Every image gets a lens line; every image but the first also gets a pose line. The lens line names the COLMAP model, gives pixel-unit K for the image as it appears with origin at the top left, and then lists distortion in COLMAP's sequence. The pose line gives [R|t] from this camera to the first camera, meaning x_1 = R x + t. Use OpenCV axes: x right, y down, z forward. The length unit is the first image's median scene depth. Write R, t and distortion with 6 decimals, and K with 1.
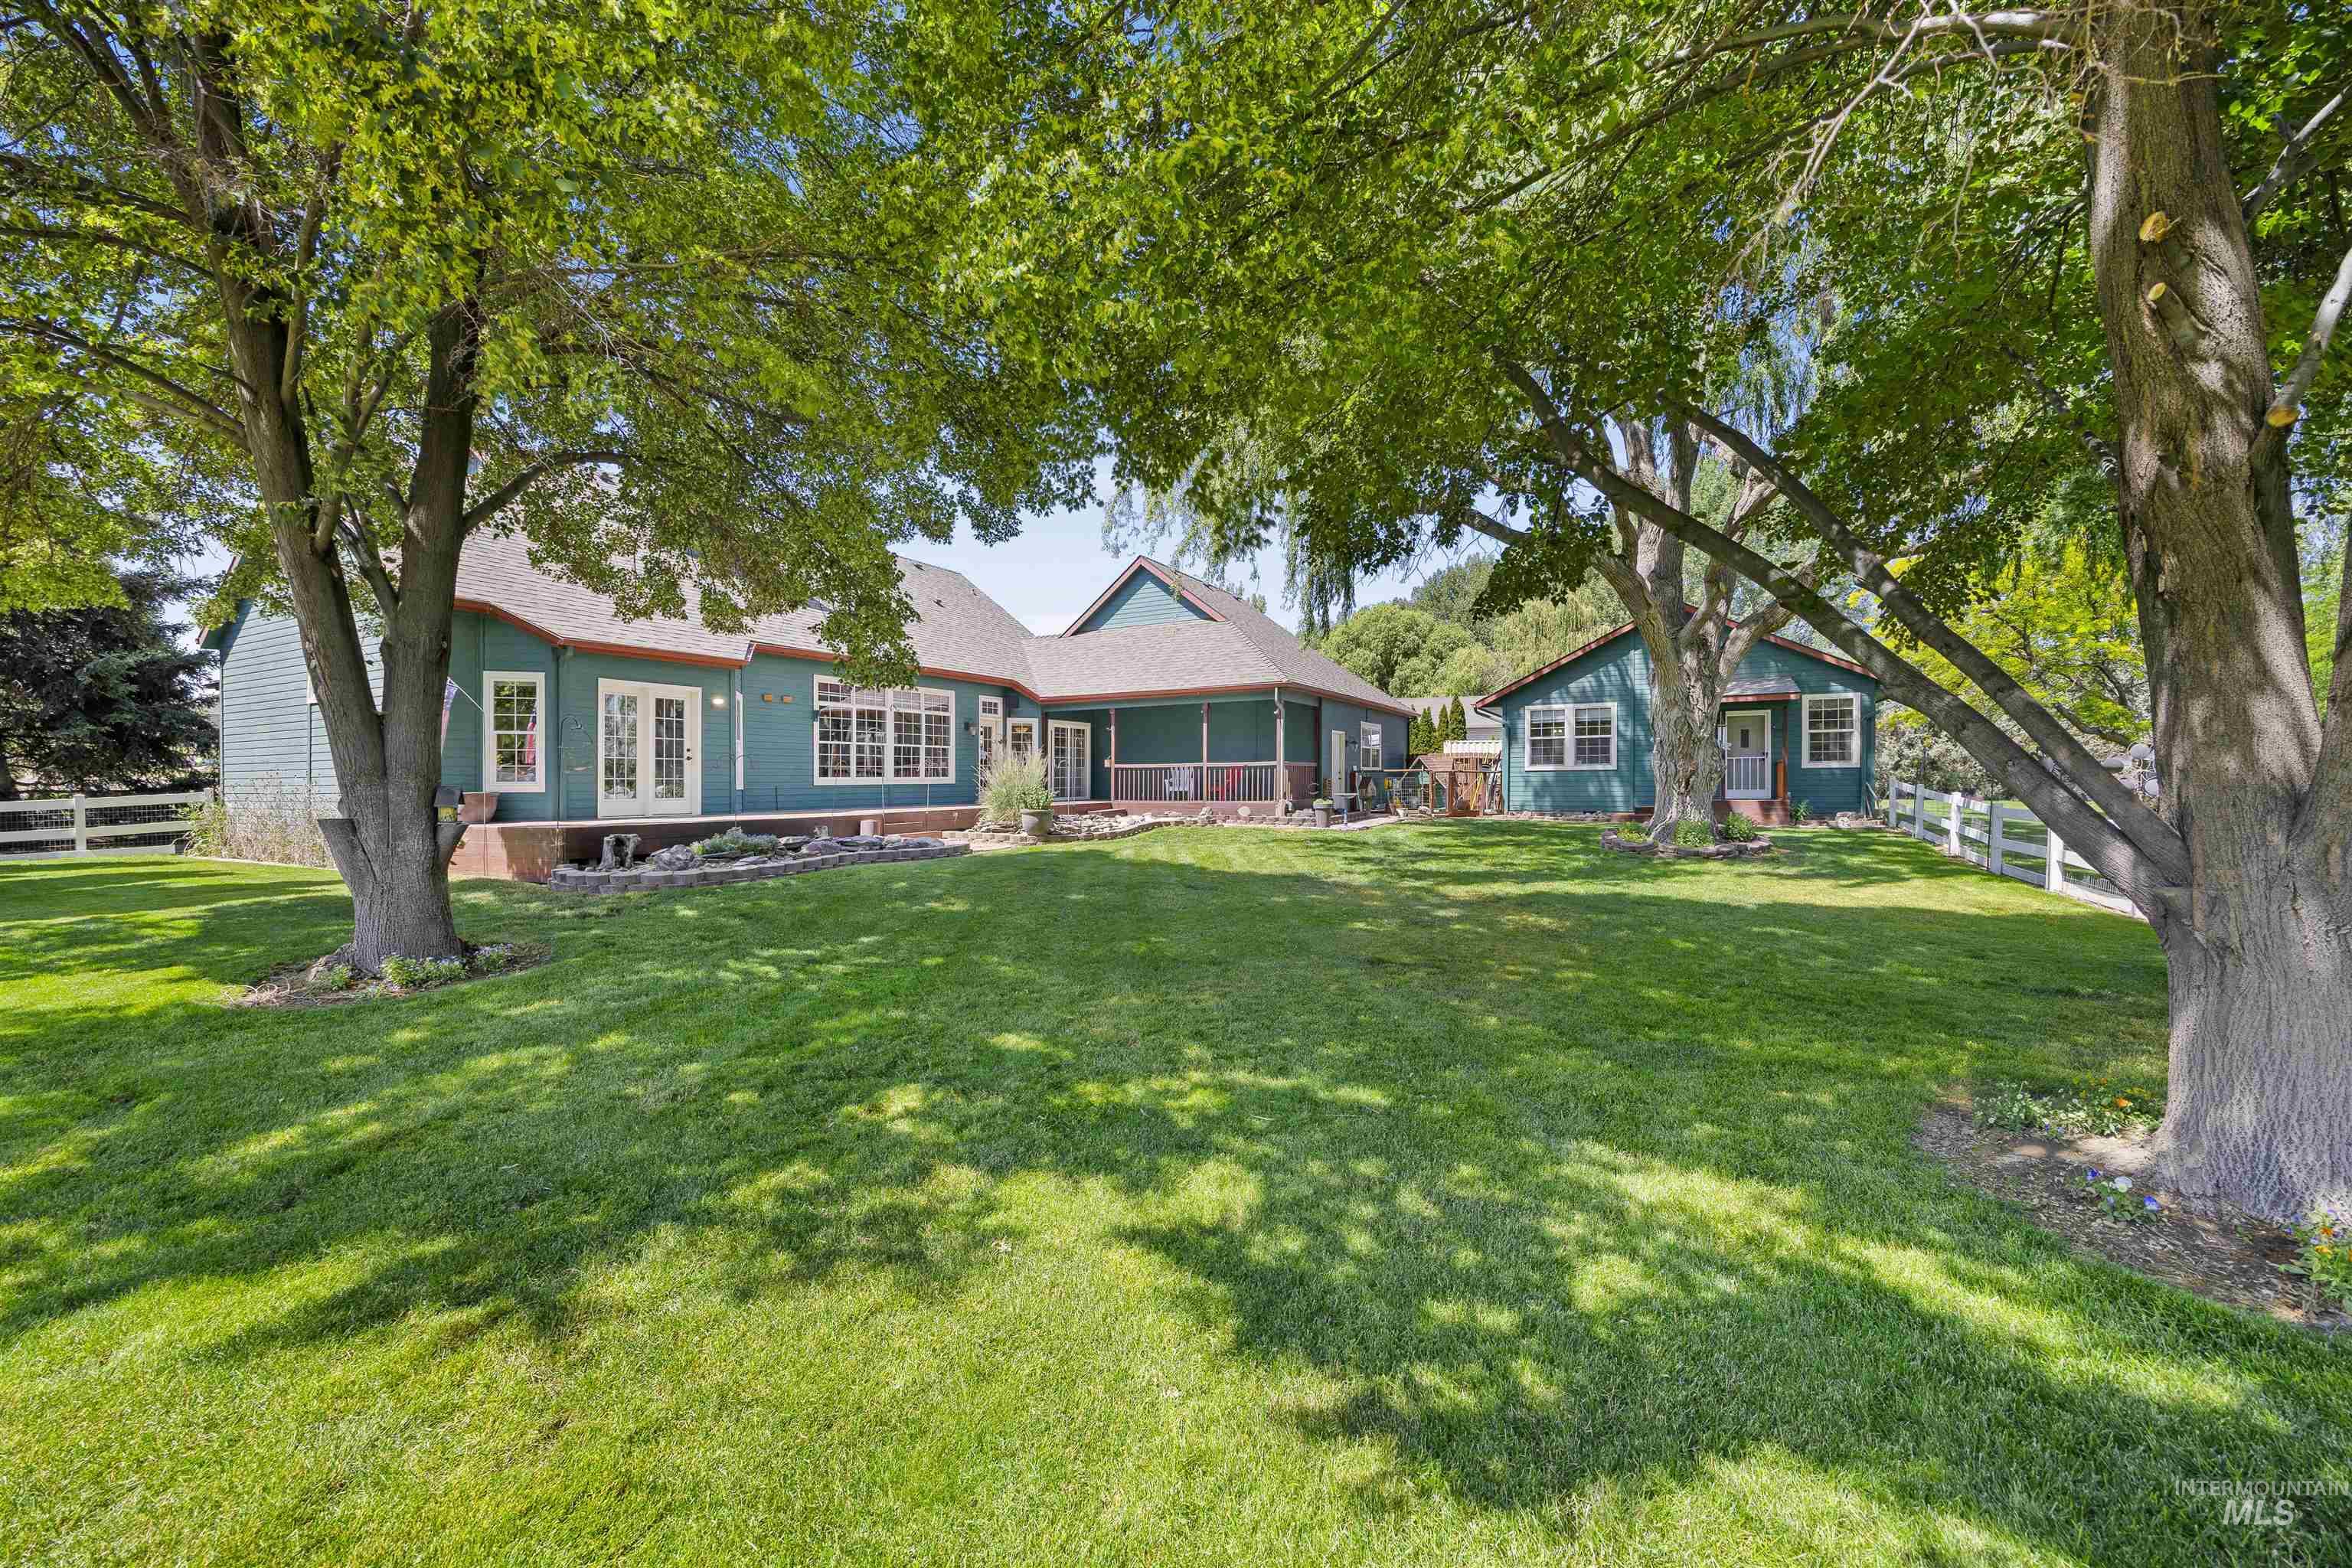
lens RADIAL K [[945.7, 0, 1173.9], [0, 945.7, 779.8], [0, 0, 1]] dist [0.003033, 0.000128]
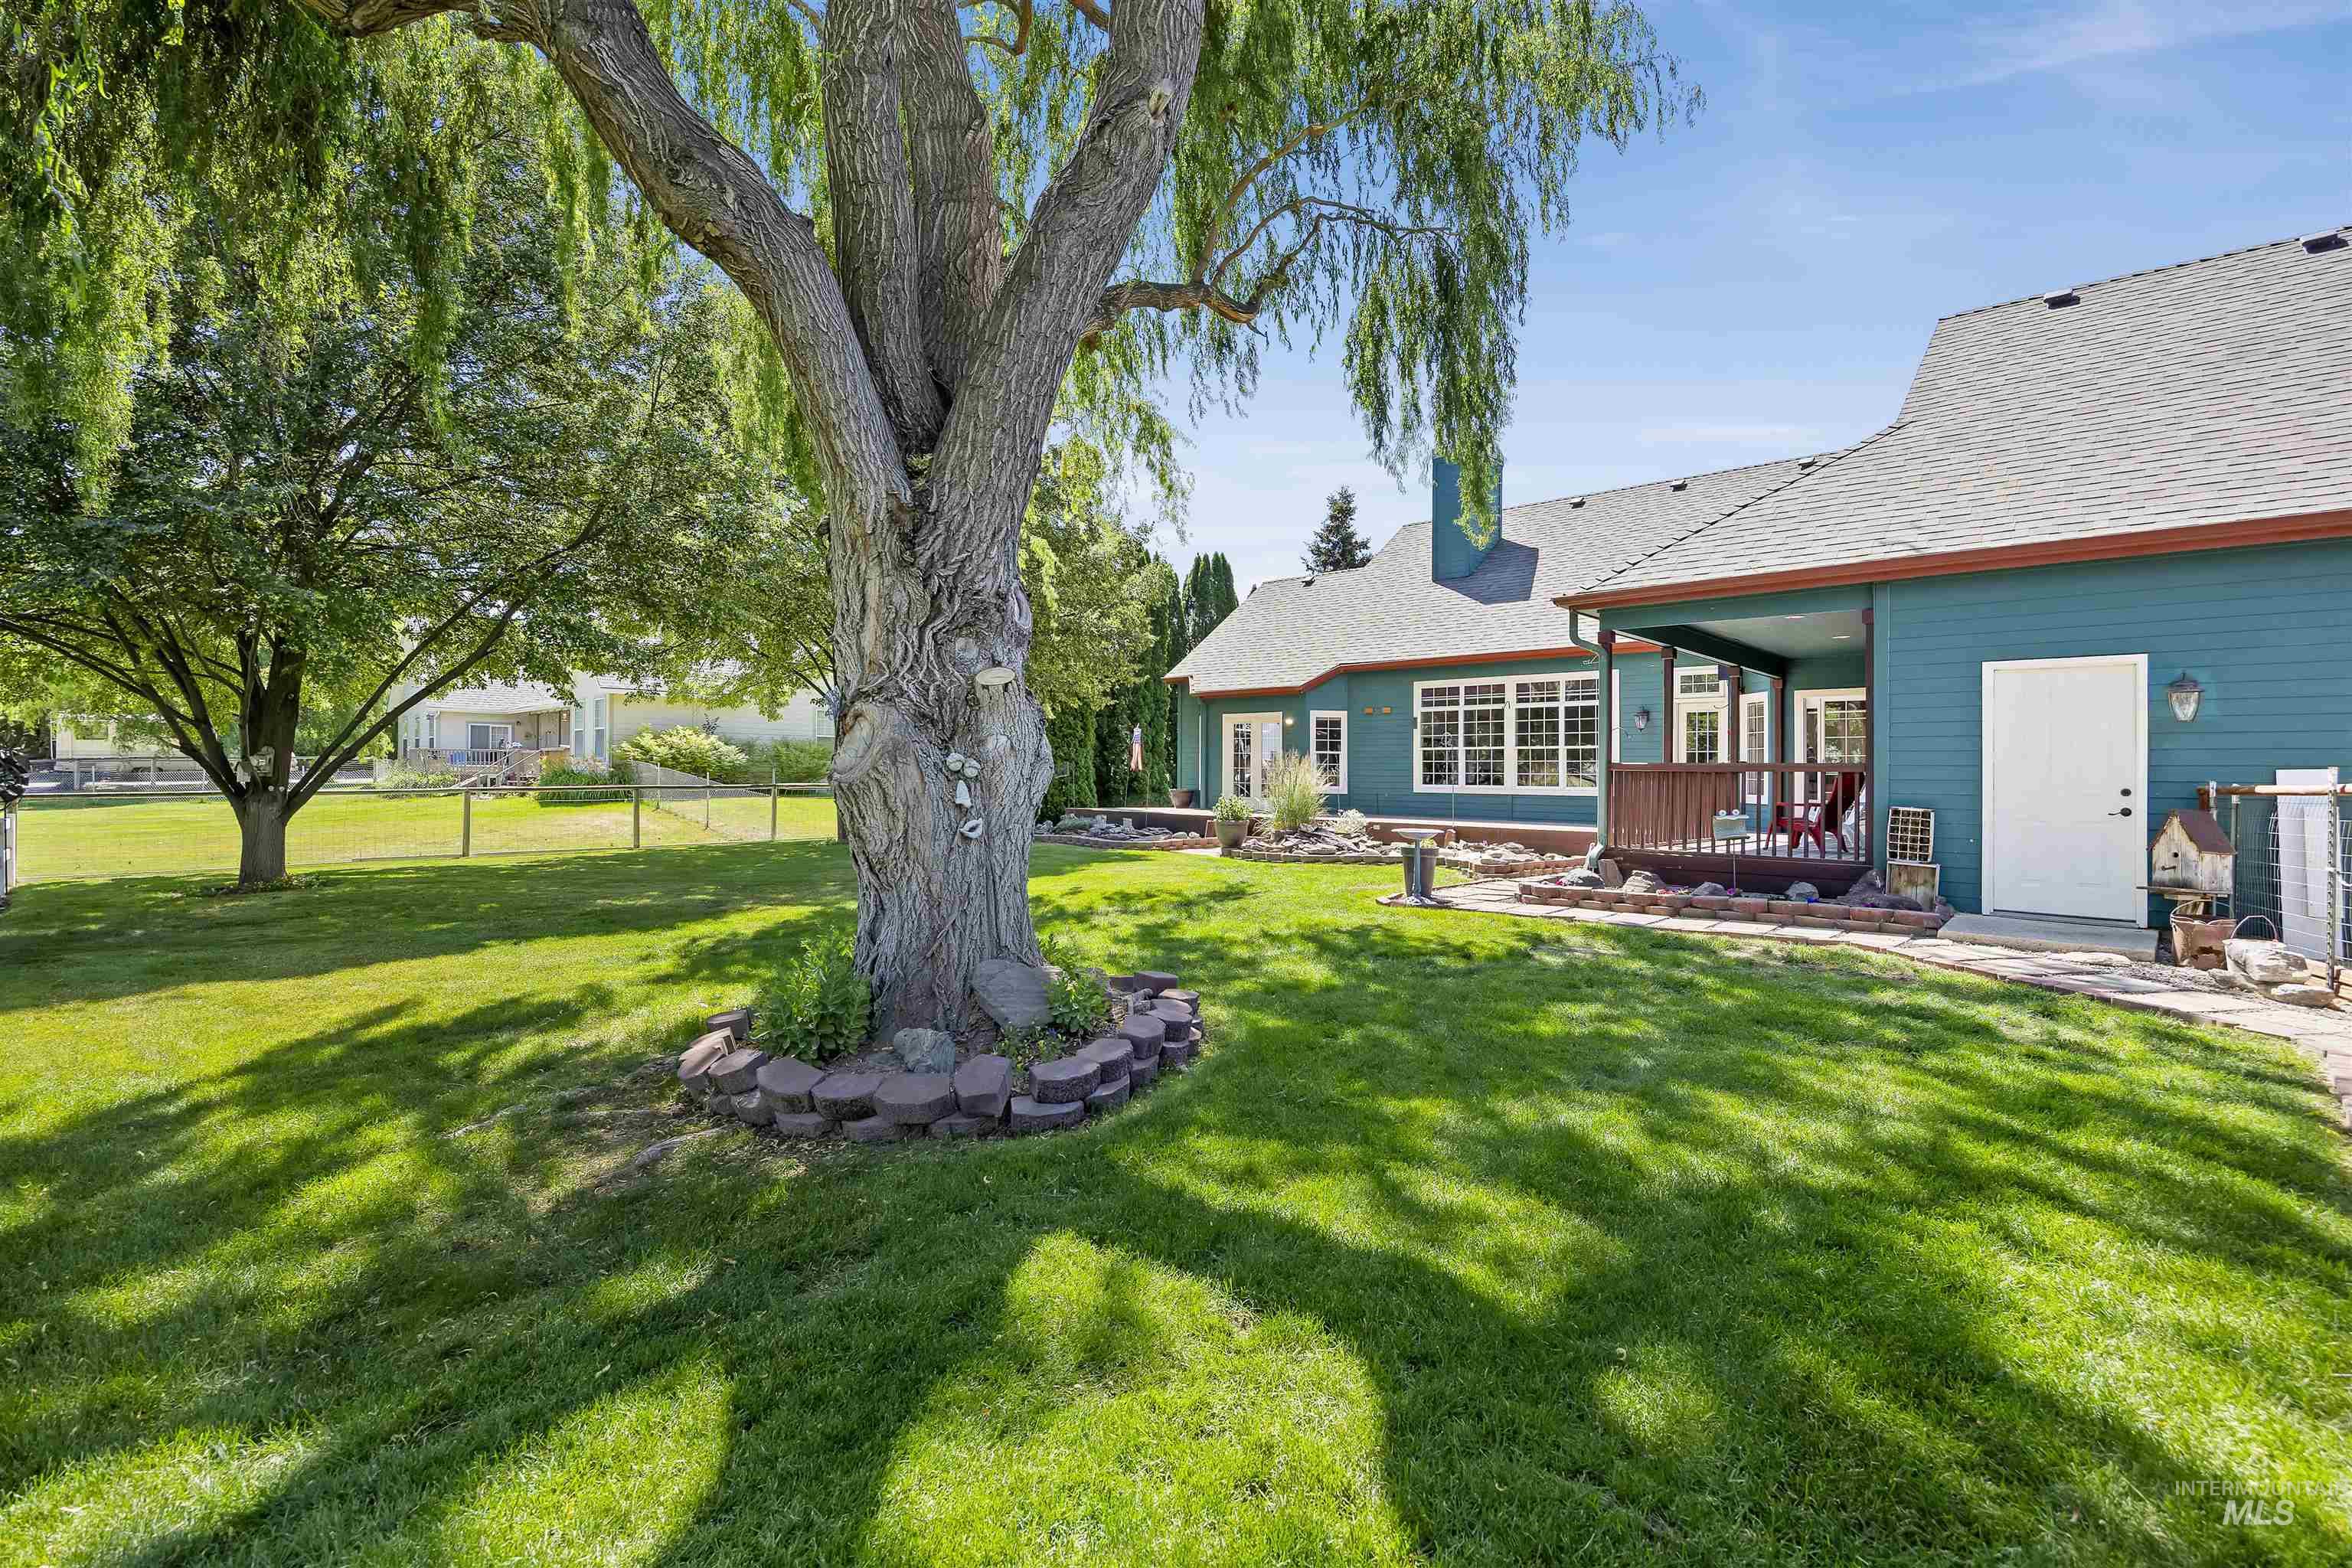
lens RADIAL K [[1082.1, 0, 1177.5], [0, 1082.1, 780.7], [0, 0, 1]] dist [-0.001220, -0.000113]
pose [[-0.260840, -0.006617, -0.965359, 0.766819], [-0.019860, 0.999802, -0.001487, 0.000014], [0.965178, 0.018784, -0.260920, 1.026265]]
